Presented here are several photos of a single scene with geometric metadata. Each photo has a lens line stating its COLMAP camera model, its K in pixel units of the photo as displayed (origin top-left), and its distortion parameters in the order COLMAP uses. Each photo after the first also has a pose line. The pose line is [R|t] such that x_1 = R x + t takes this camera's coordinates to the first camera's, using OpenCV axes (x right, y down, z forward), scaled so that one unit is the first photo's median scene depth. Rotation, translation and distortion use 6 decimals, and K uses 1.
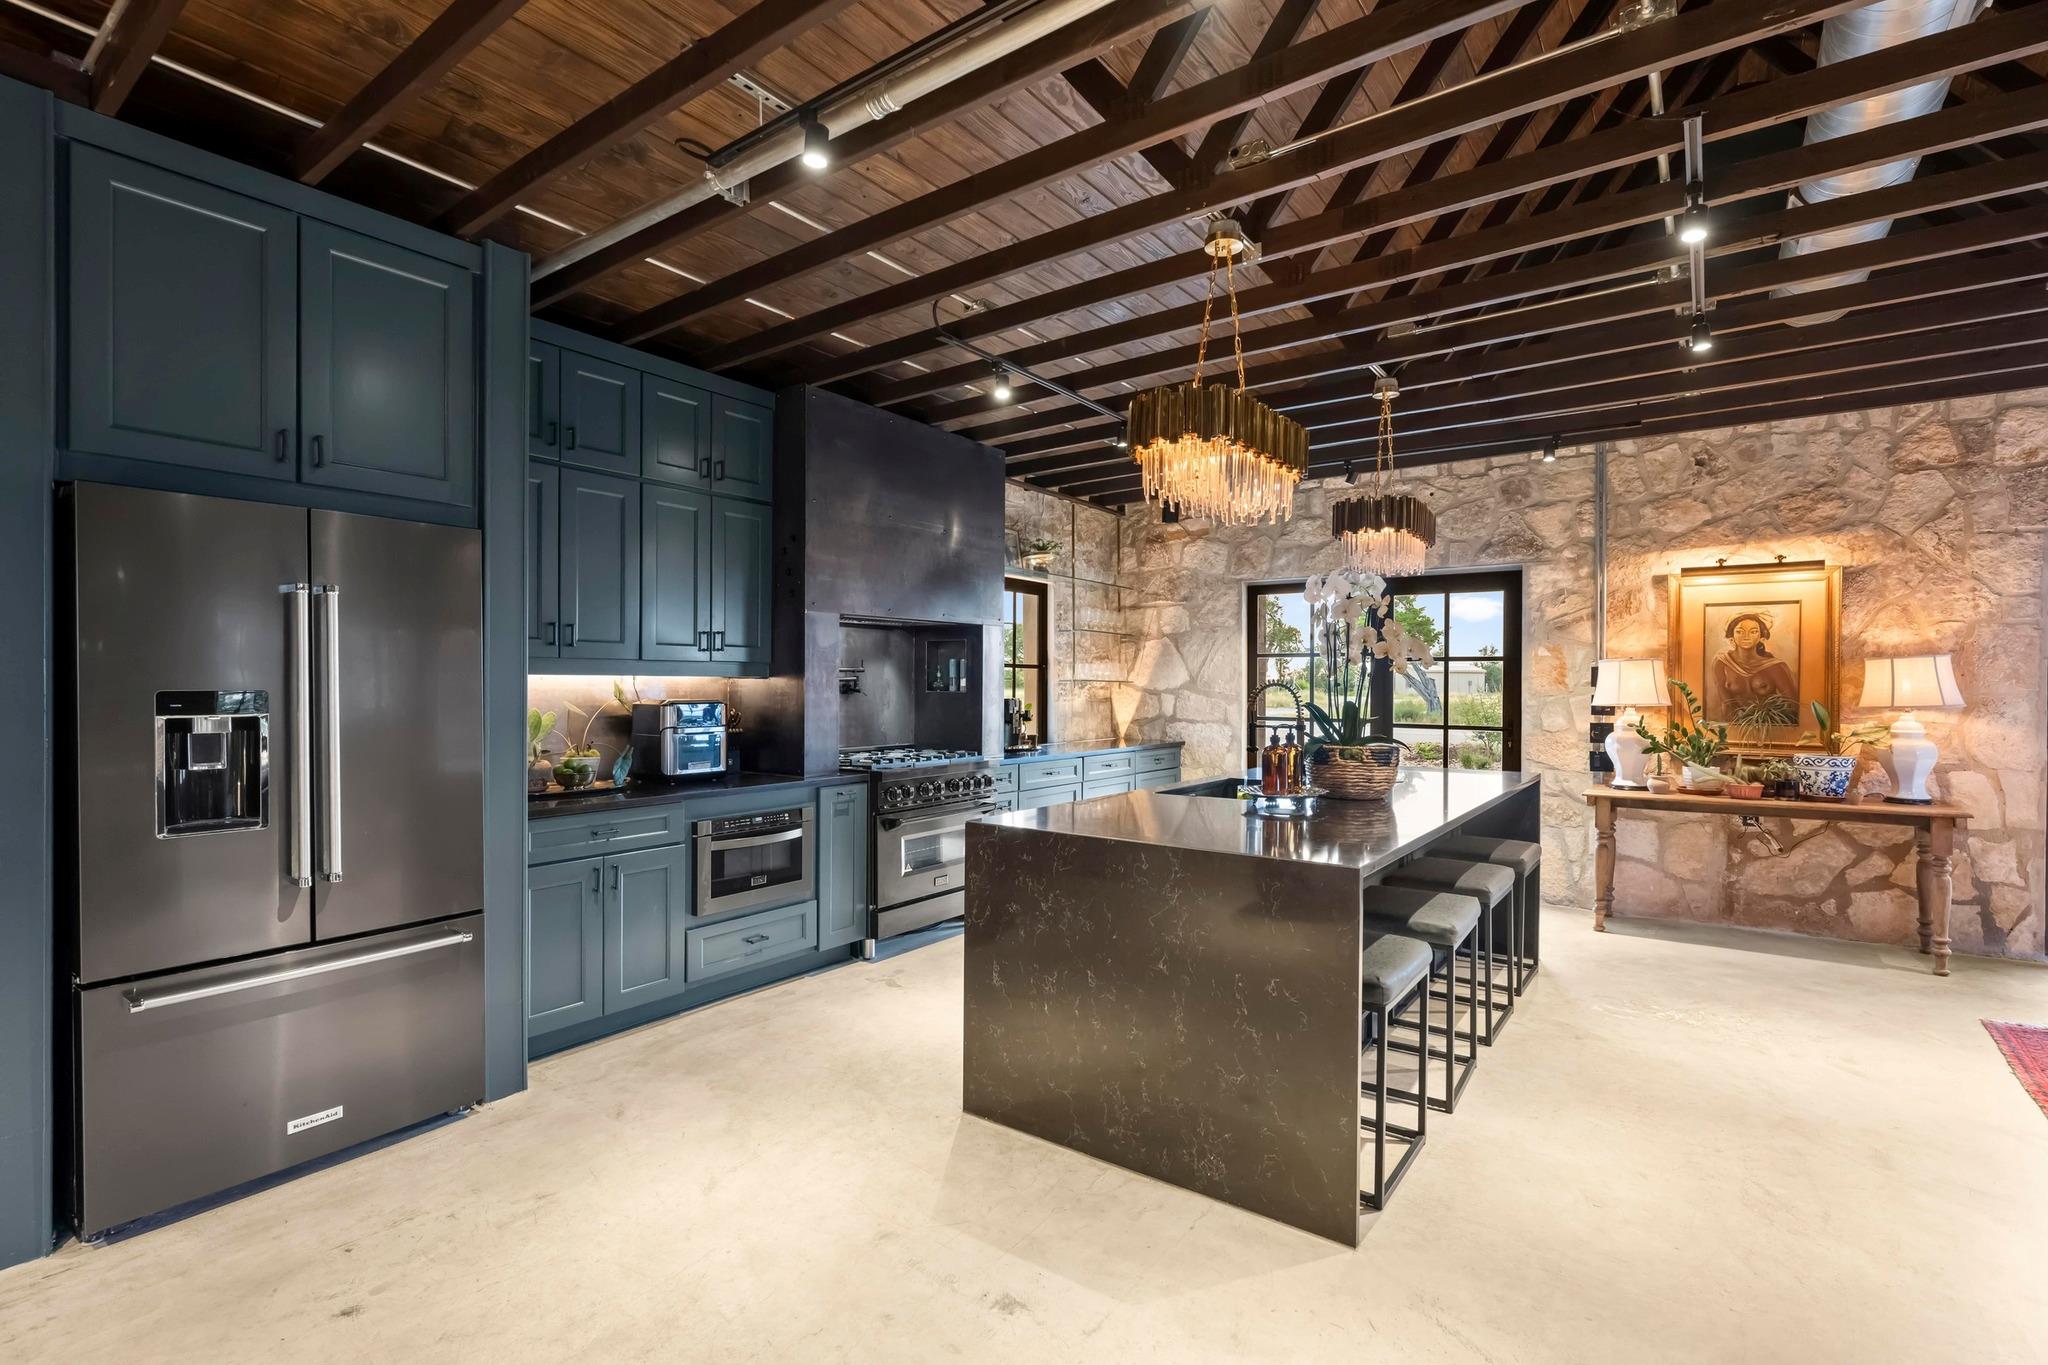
lens RADIAL K [[944.9, 0, 1024.0], [0, 944.9, 682.5], [0, 0, 1]] dist [-0.000564, 0.000204]
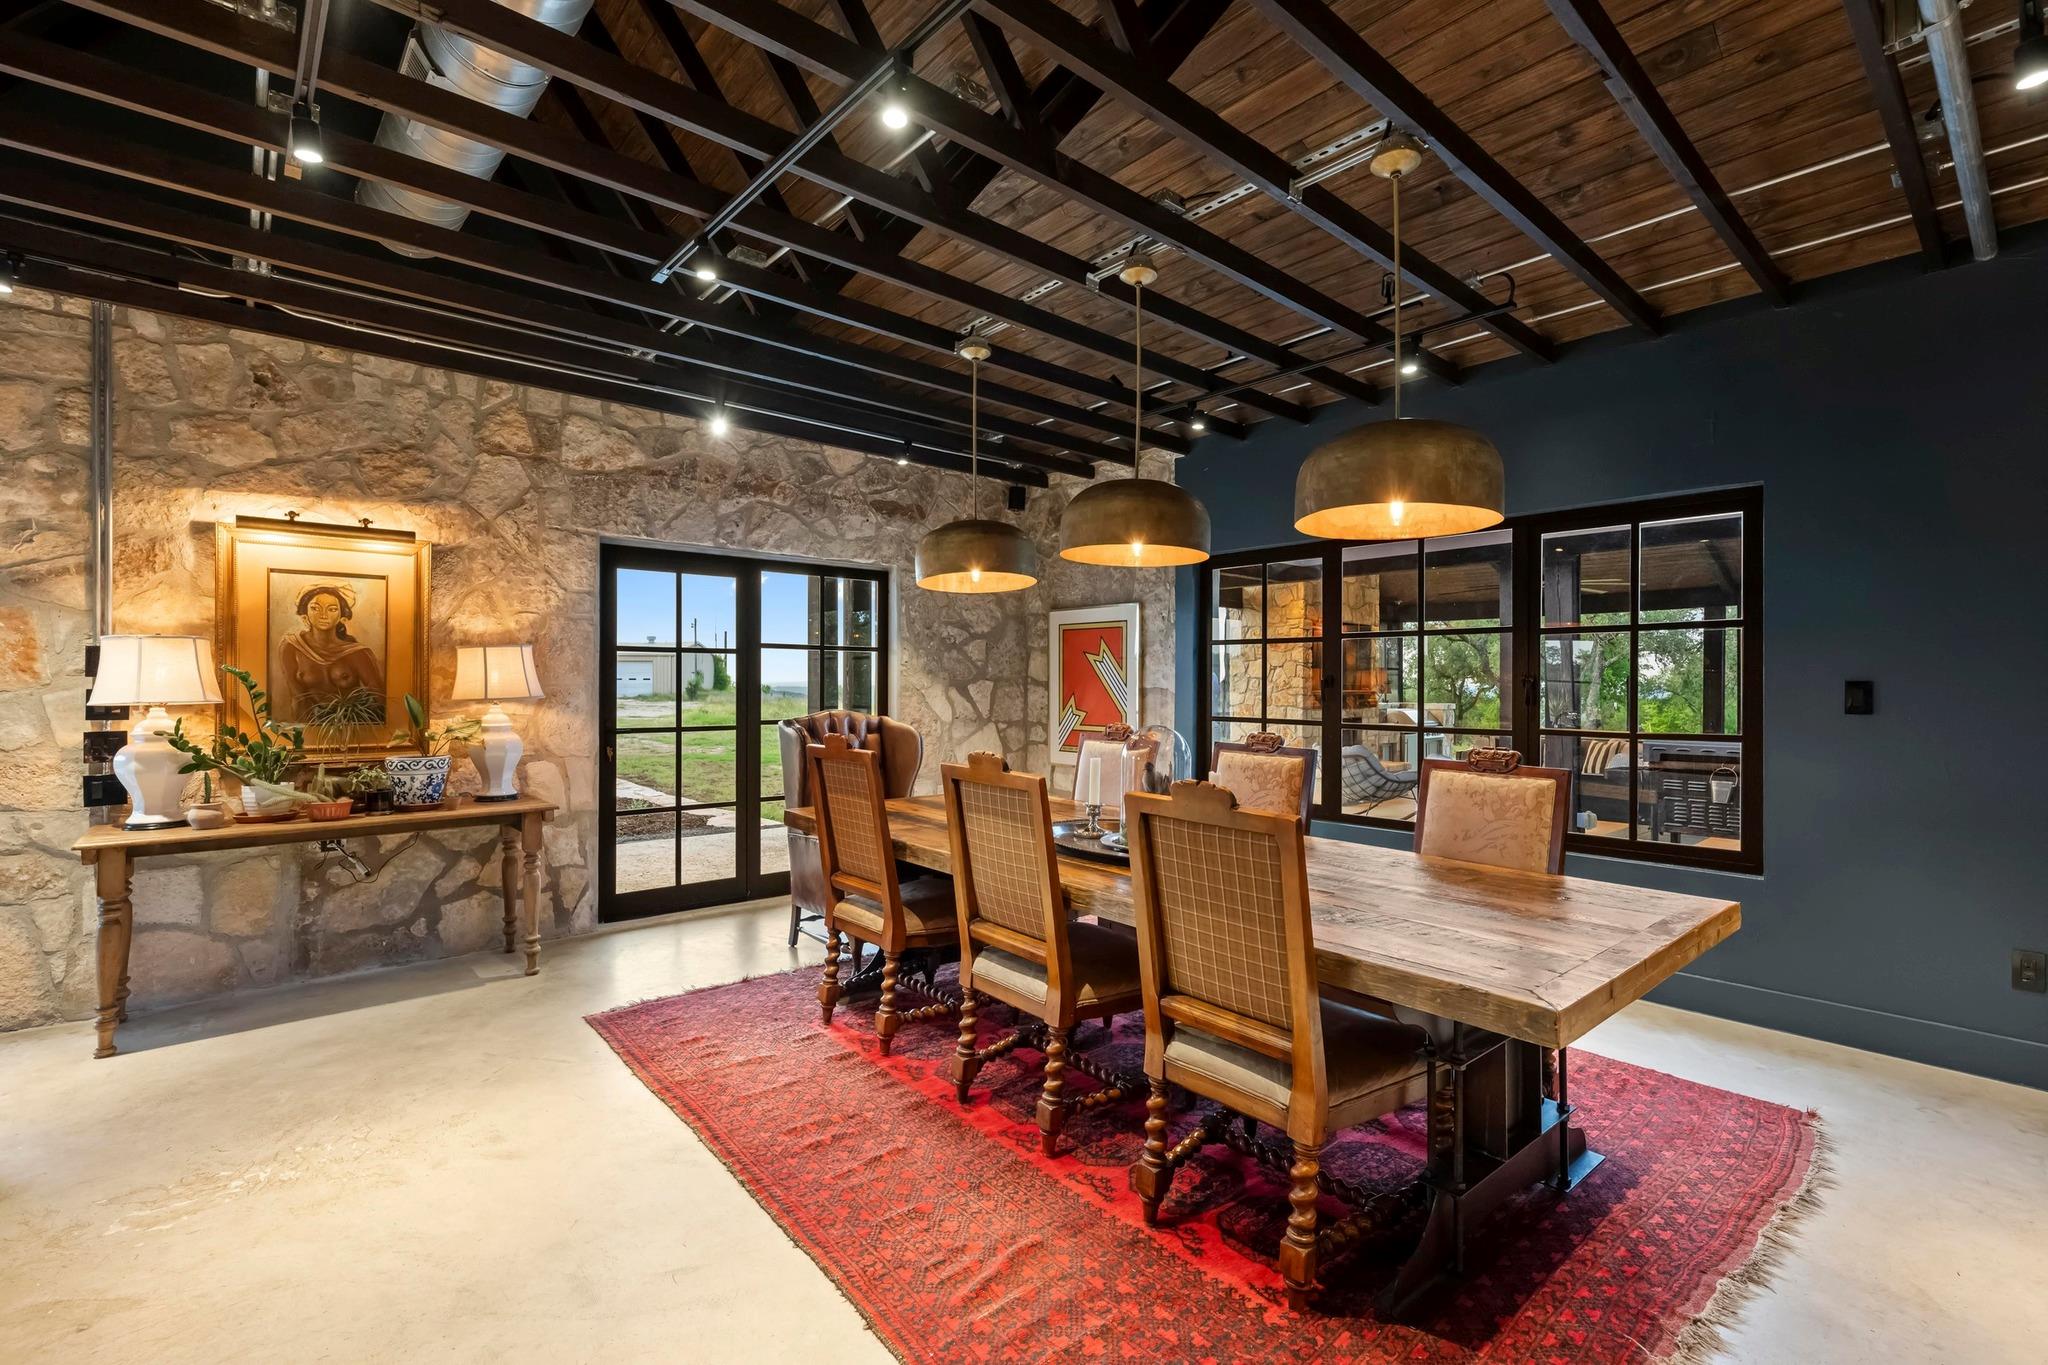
lens RADIAL K [[915.9, 0, 1024.5], [0, 915.9, 689.3], [0, 0, 1]] dist [-0.000699, 0.000379]
pose [[0.216832, -0.007603, 0.976179, 0.140382], [-0.004173, 0.999953, 0.008715, 0.005479], [-0.976200, -0.005963, 0.216790, 0.260210]]
